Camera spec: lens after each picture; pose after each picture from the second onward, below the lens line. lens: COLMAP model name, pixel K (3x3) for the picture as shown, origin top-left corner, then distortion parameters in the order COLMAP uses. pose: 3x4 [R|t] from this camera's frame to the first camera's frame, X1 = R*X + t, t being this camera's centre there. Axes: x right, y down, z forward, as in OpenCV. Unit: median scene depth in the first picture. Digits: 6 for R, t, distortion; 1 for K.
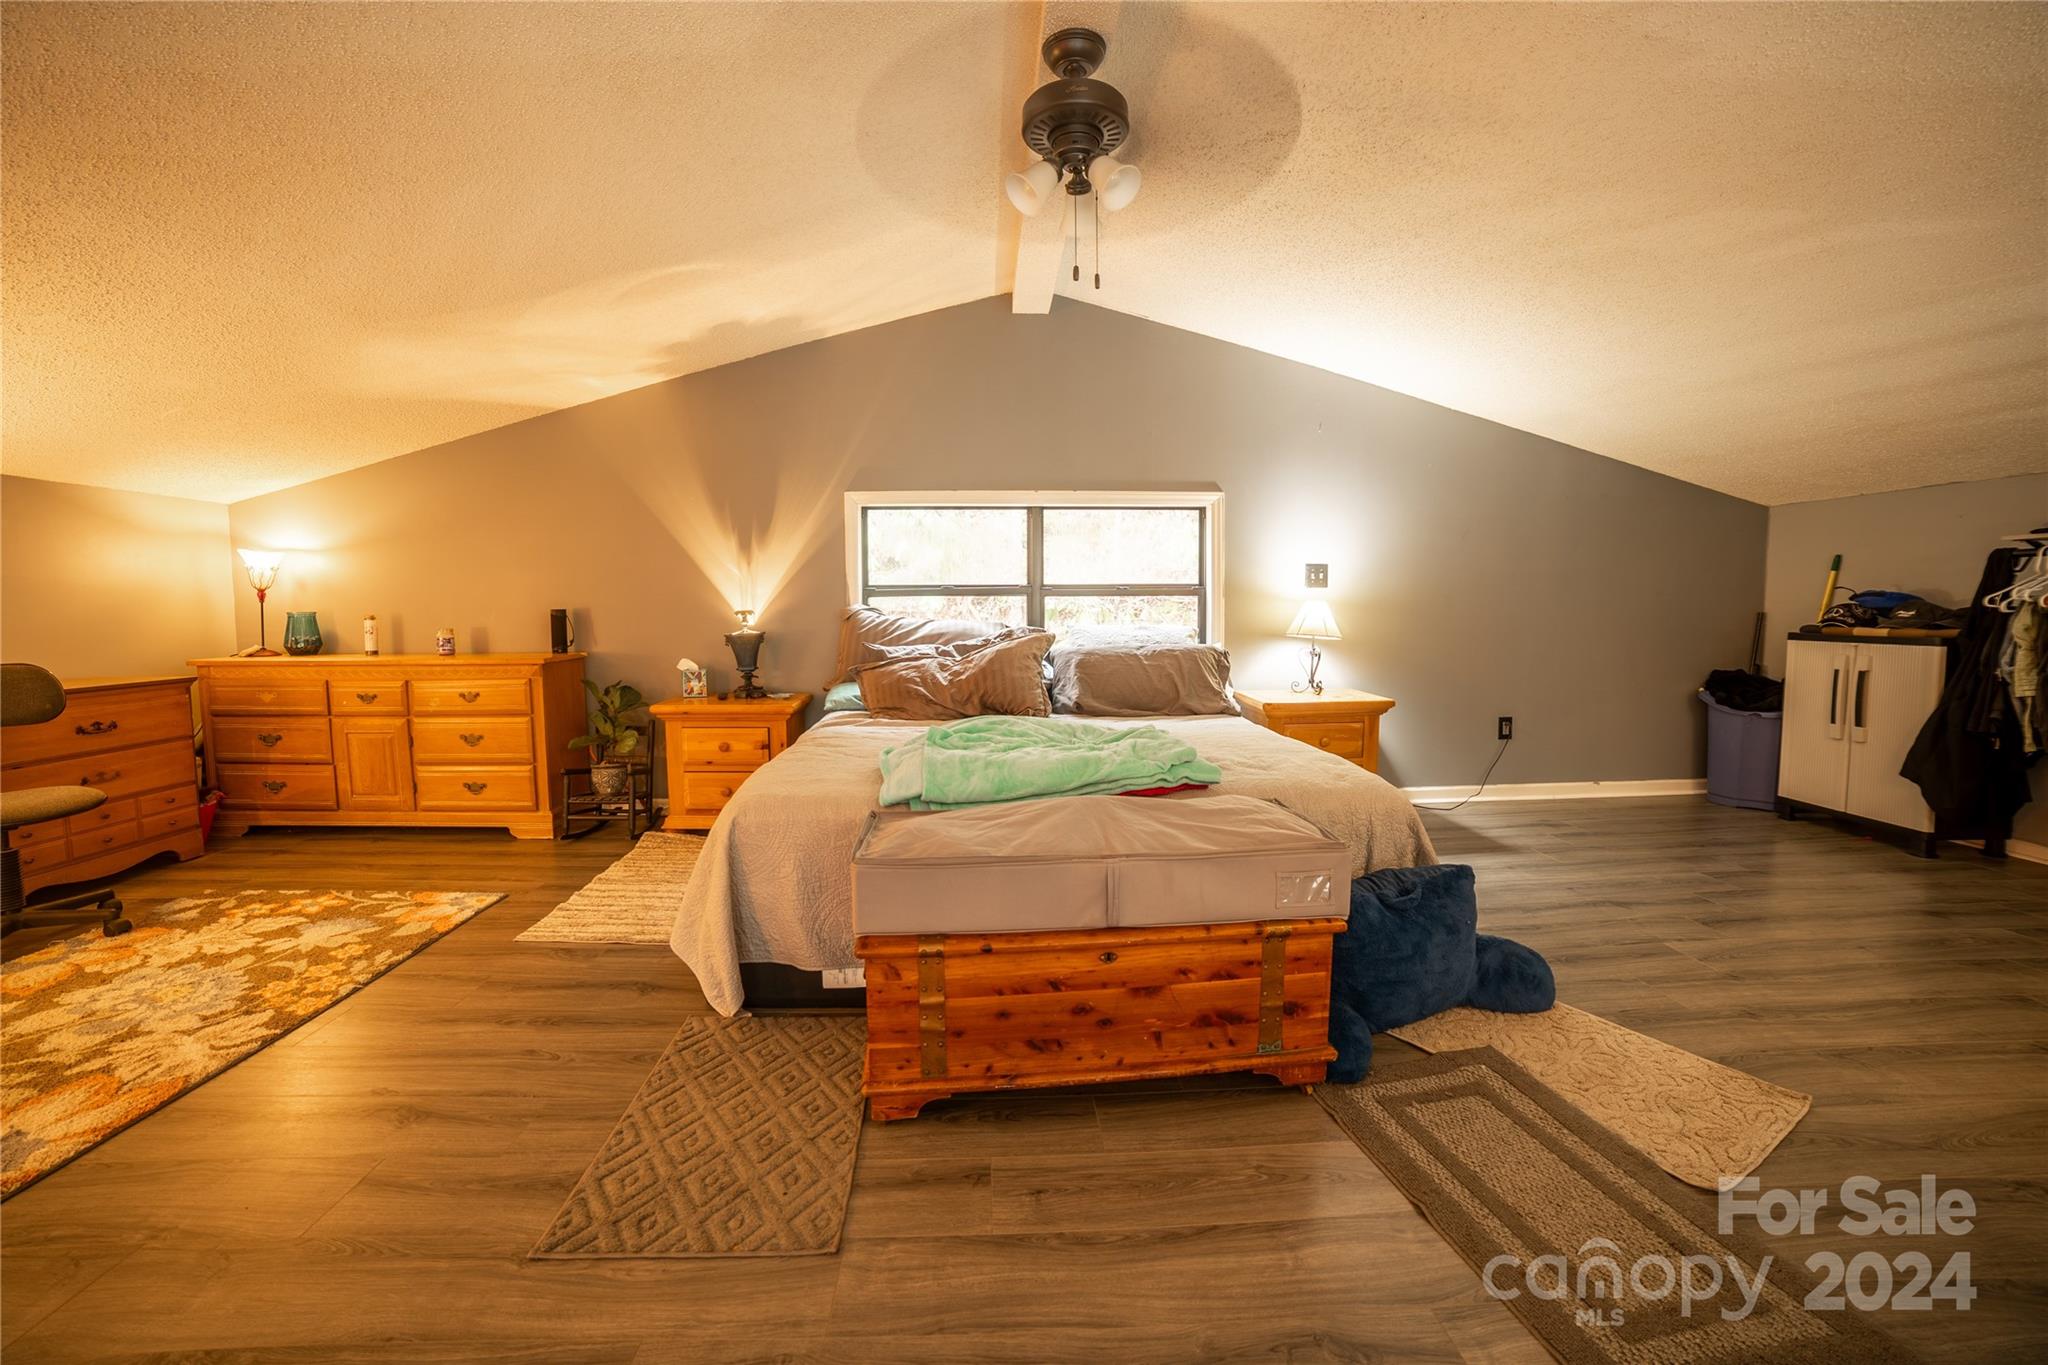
lens RADIAL K [[814.8, 0, 1013.7], [0, 814.8, 678.4], [0, 0, 1]] dist [-0.093826, 0.028445]
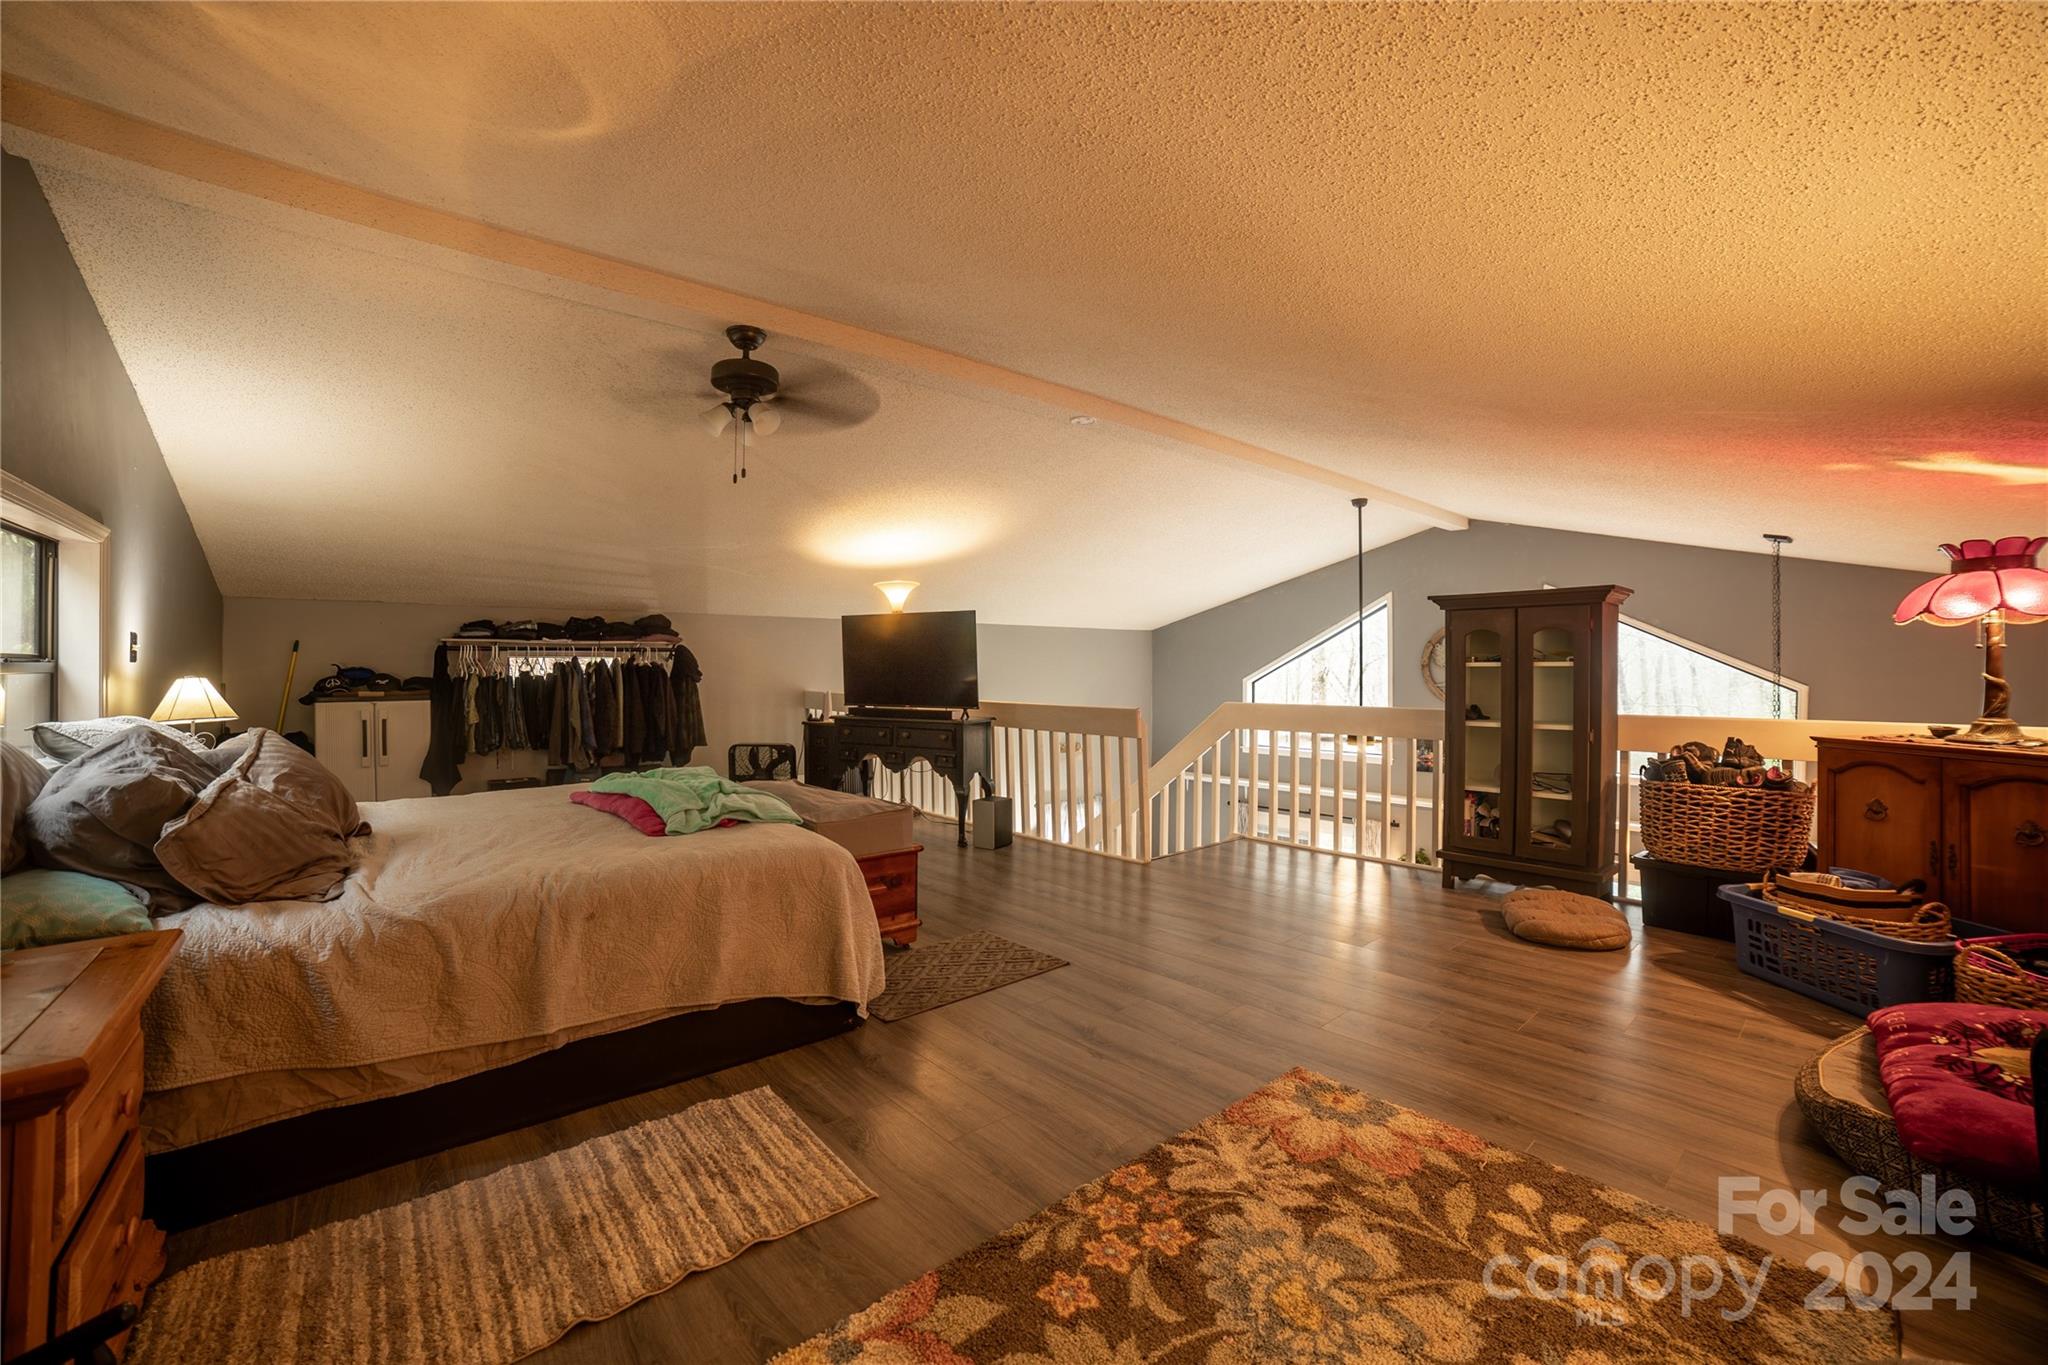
lens RADIAL K [[814.8, 0, 1013.7], [0, 814.8, 678.4], [0, 0, 1]] dist [-0.093826, 0.028445]
pose [[-0.605384, -0.003817, 0.795924, -1.365058], [0.072383, 0.995581, 0.059829, -0.142694], [-0.792635, 0.093831, -0.602433, 1.404439]]
